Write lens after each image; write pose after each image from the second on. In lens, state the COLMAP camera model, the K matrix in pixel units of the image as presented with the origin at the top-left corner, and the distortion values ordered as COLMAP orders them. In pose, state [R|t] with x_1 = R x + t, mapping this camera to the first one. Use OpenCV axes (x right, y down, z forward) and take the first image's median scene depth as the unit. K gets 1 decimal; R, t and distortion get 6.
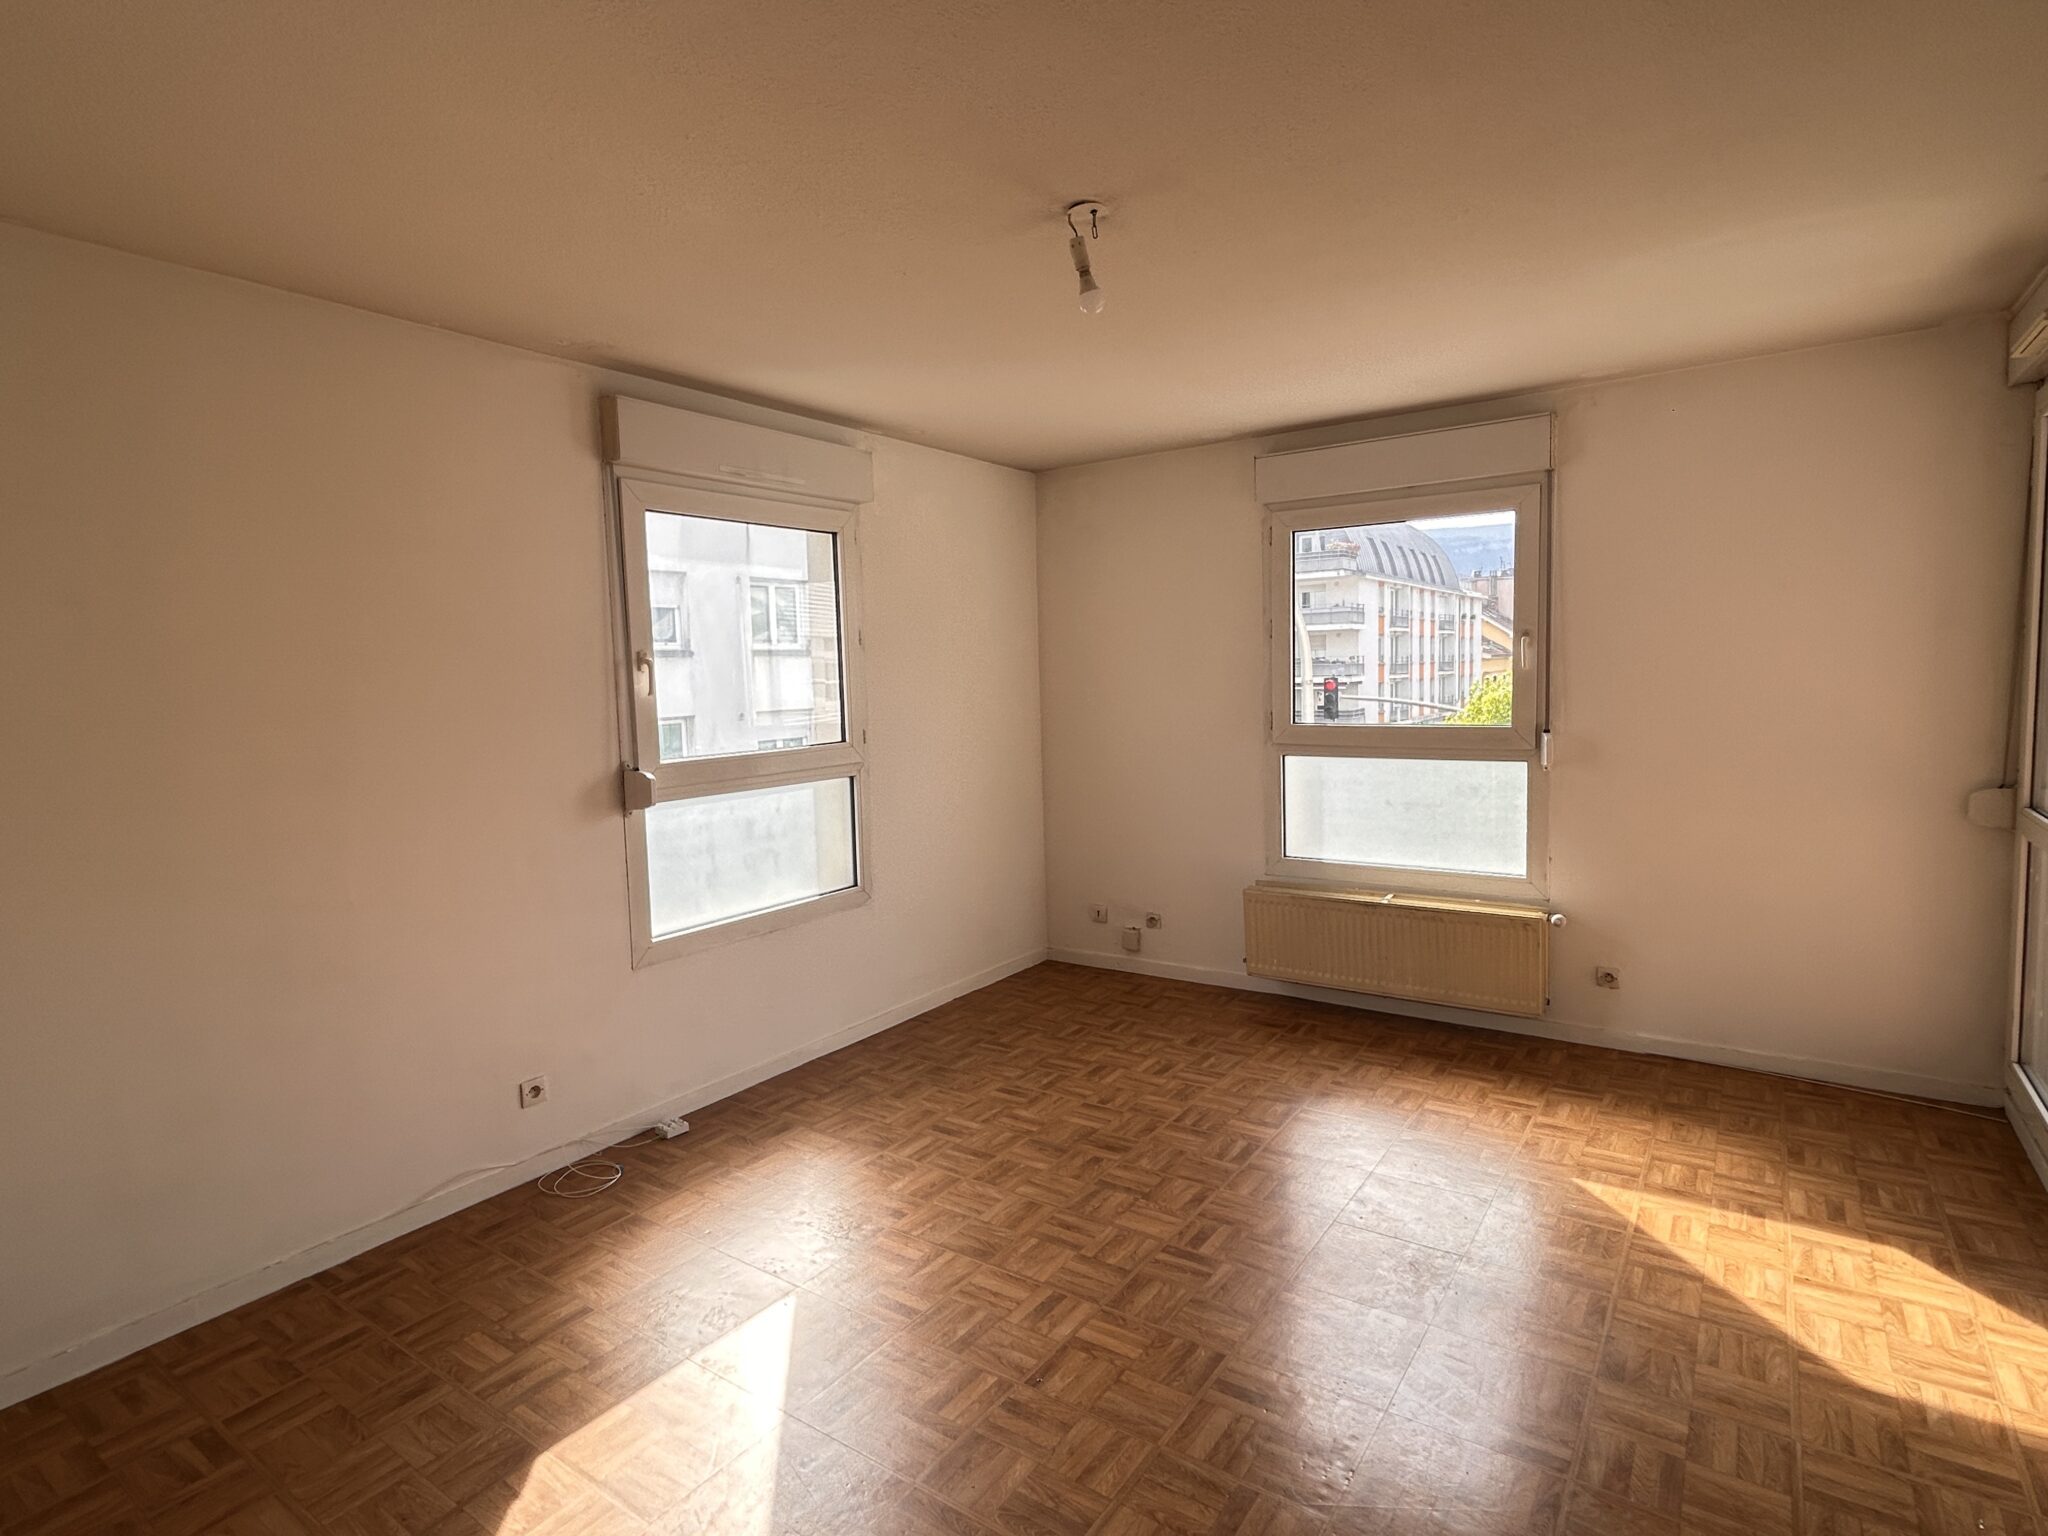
lens RADIAL K [[1047.0, 0, 1024.7], [0, 1047.0, 768.1], [0, 0, 1]] dist [0.001604, 0.001506]
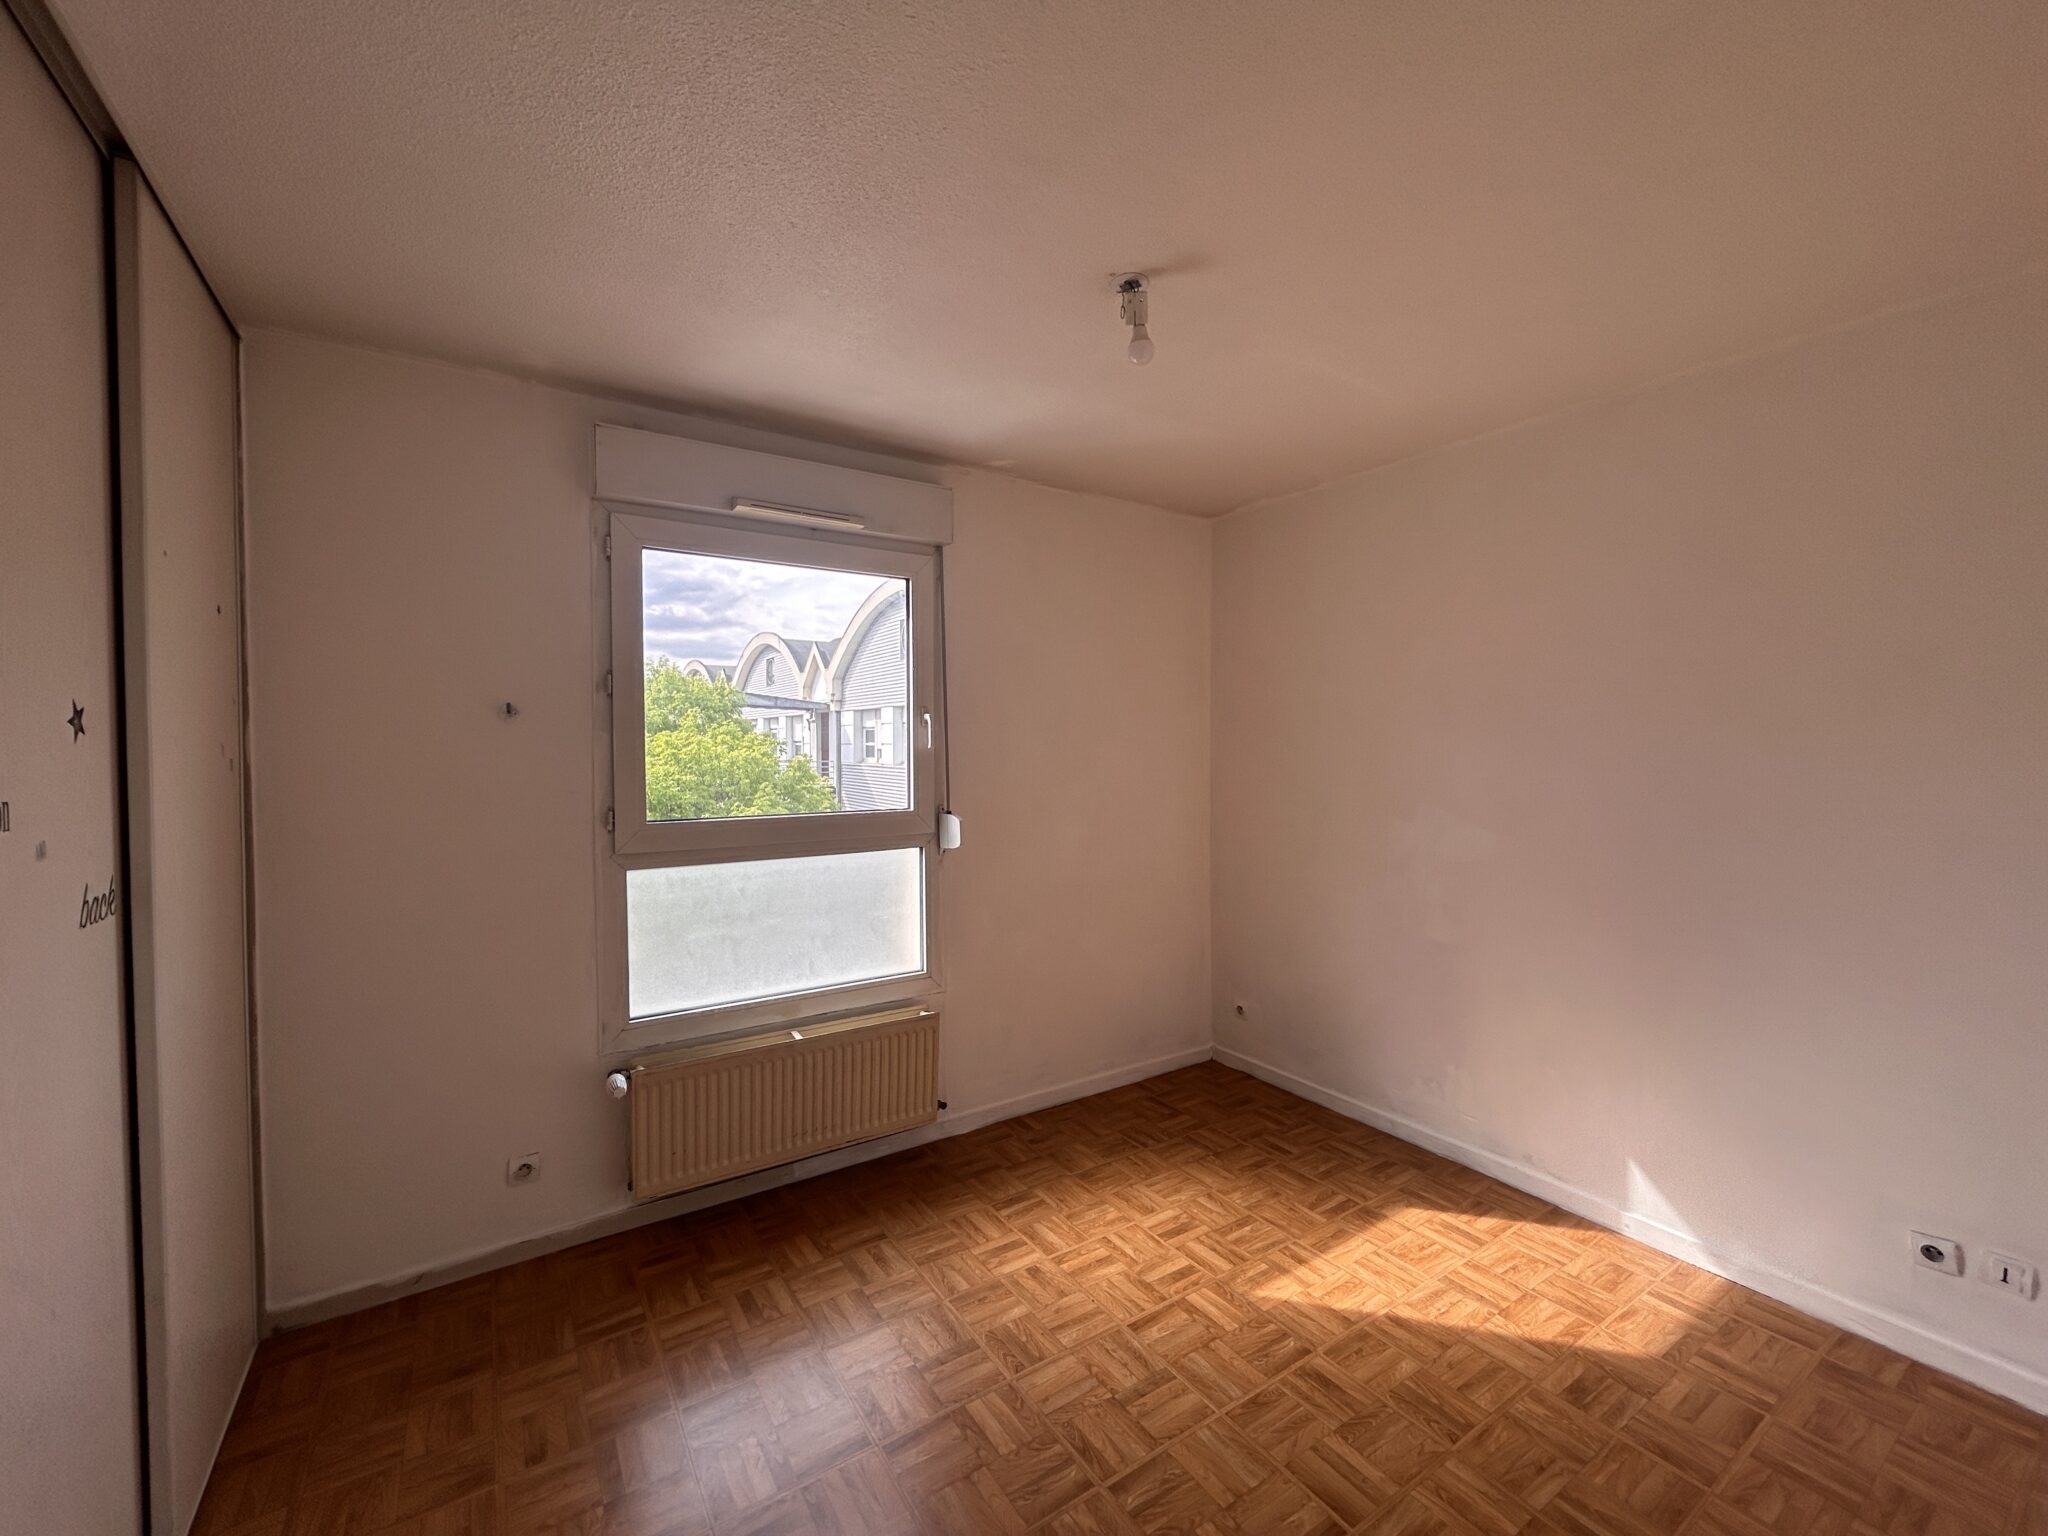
lens RADIAL K [[832.1, 0, 1030.4], [0, 832.1, 758.8], [0, 0, 1]] dist [0.003864, 0.002183]
pose [[0.370807, 0.012727, 0.928623, -0.176805], [0.085191, 0.995224, -0.047658, -0.041052], [-0.924795, 0.096782, 0.367952, 0.633868]]
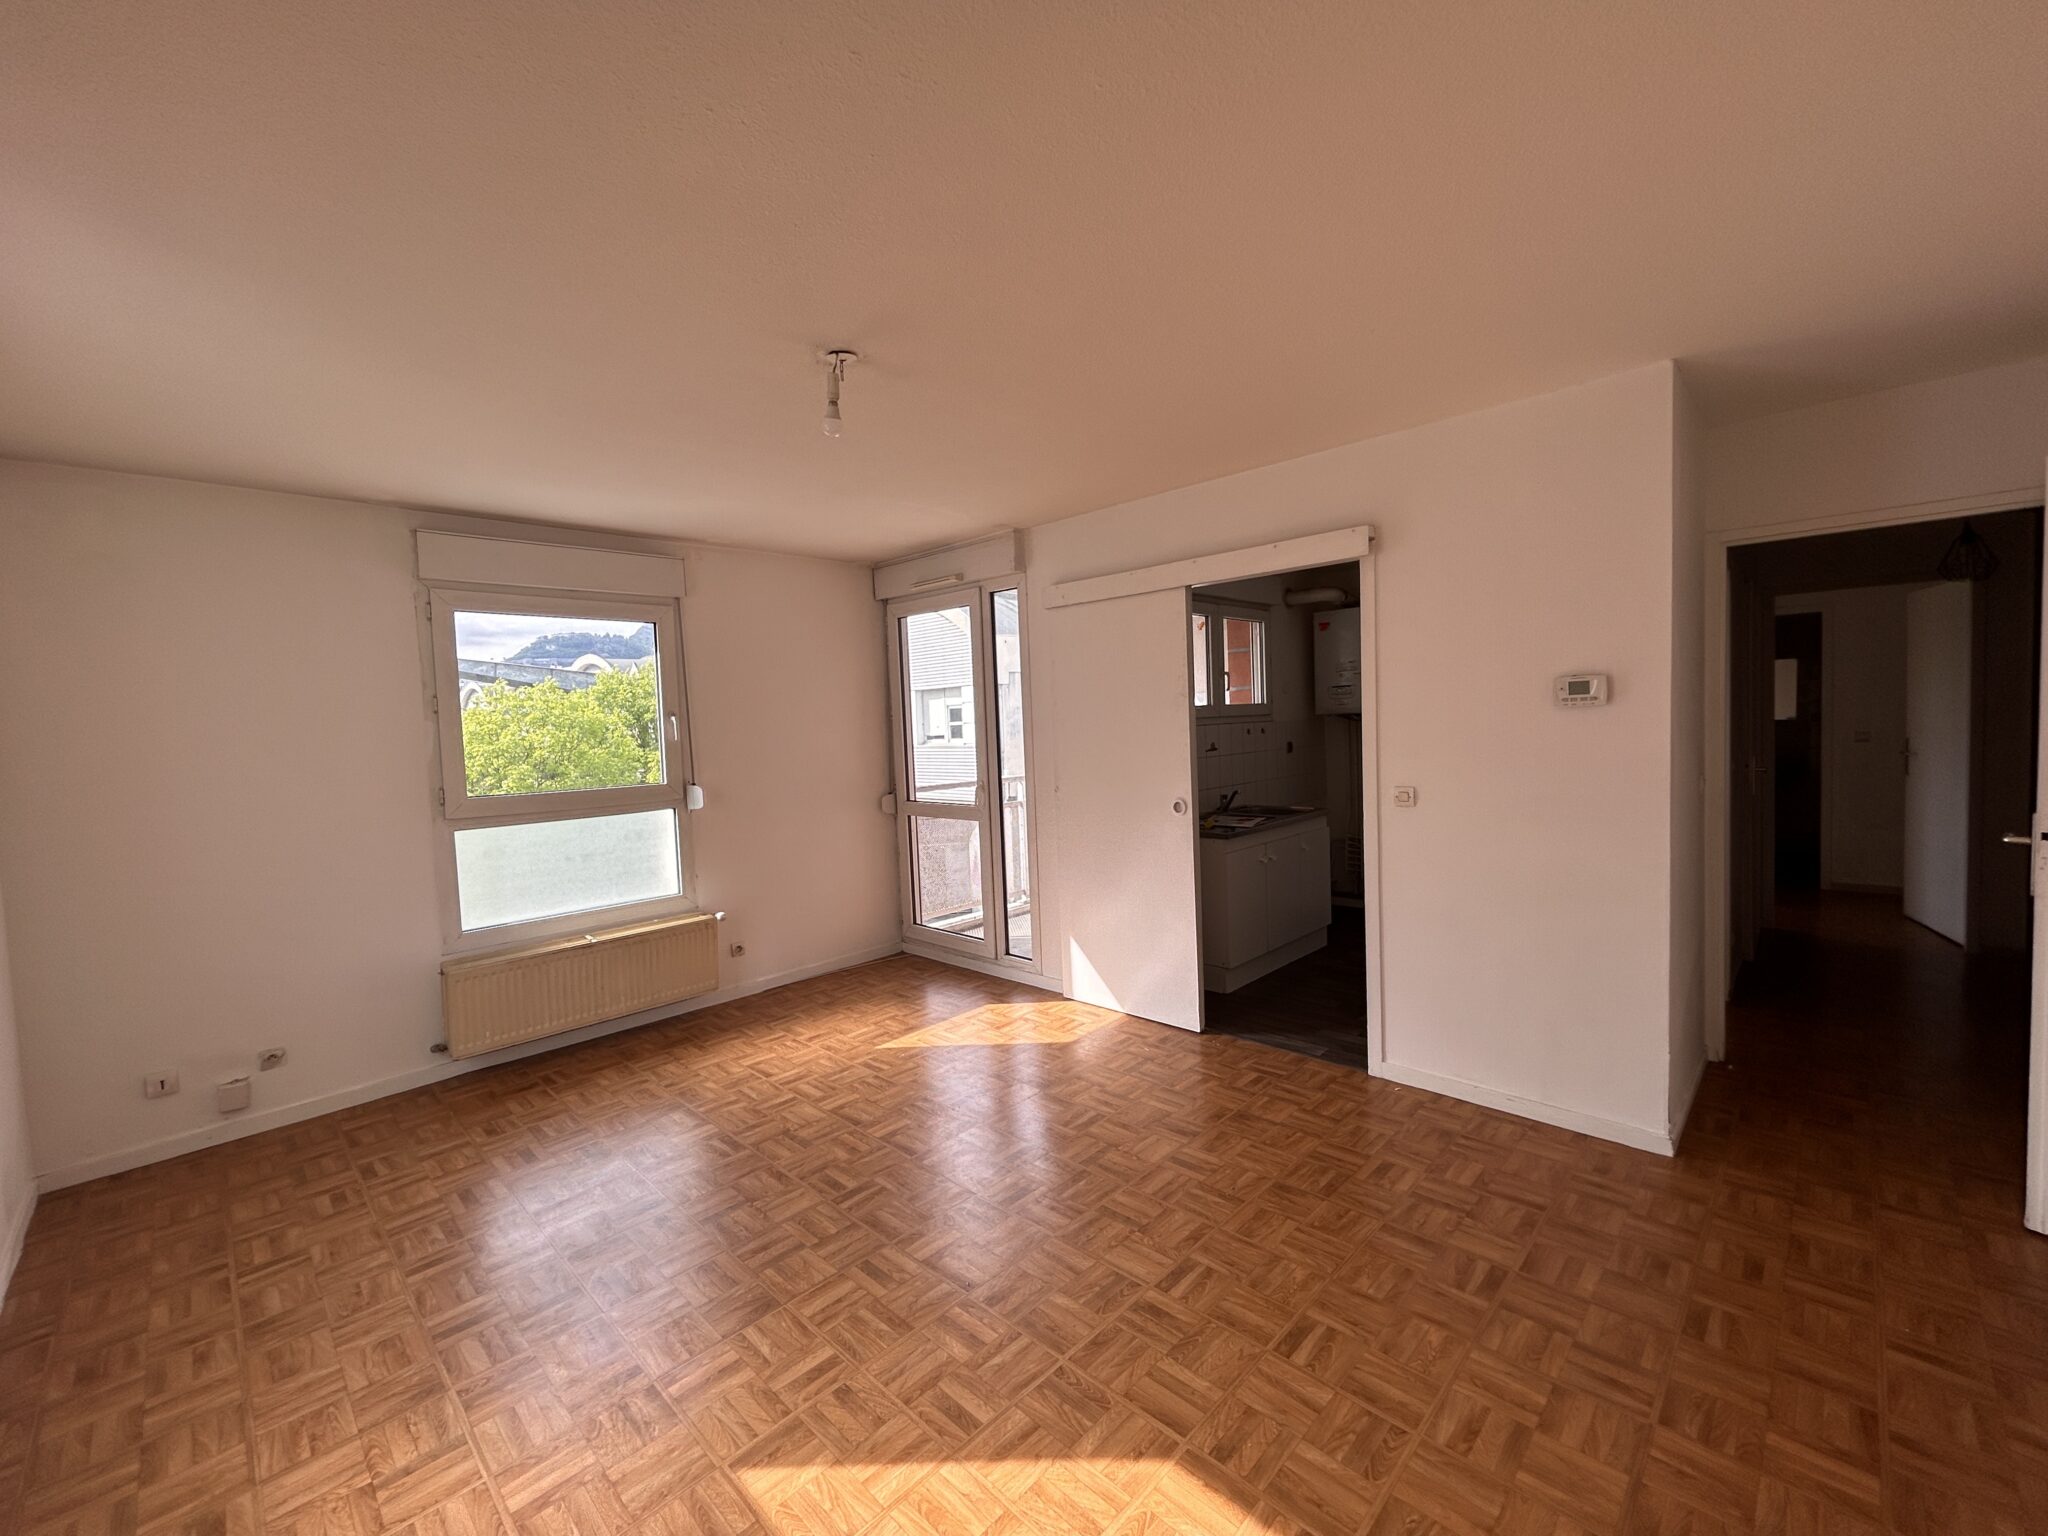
lens RADIAL K [[832.1, 0, 1018.9], [0, 832.1, 767.1], [0, 0, 1]] dist [0.003864, 0.002183]
pose [[0.180238, -0.032697, 0.983080, -0.498705], [0.124730, 0.992139, 0.010131, -0.014988], [-0.975683, 0.120794, 0.182899, 0.367213]]
